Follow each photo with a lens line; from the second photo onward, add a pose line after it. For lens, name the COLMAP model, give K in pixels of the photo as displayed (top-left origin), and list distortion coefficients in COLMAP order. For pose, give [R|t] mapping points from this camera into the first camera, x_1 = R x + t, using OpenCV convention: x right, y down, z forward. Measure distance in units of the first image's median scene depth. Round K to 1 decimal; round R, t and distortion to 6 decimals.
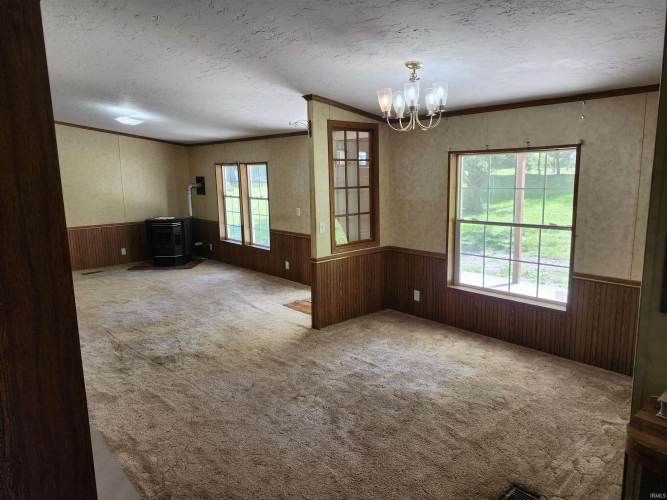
lens RADIAL K [[460.9, 0, 331.2], [0, 460.9, 252.0], [0, 0, 1]] dist [0.111628, -0.143261]
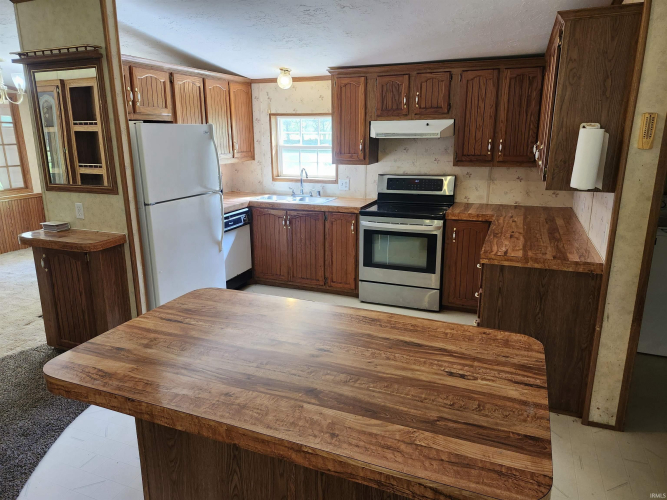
lens RADIAL K [[464.9, 0, 326.9], [0, 464.9, 246.9], [0, 0, 1]] dist [0.101363, -0.114058]
pose [[0.894514, -0.094930, 0.436844, 0.239215], [0.067468, 0.994668, 0.077999, 0.086365], [-0.441919, -0.040299, 0.896149, -0.496688]]
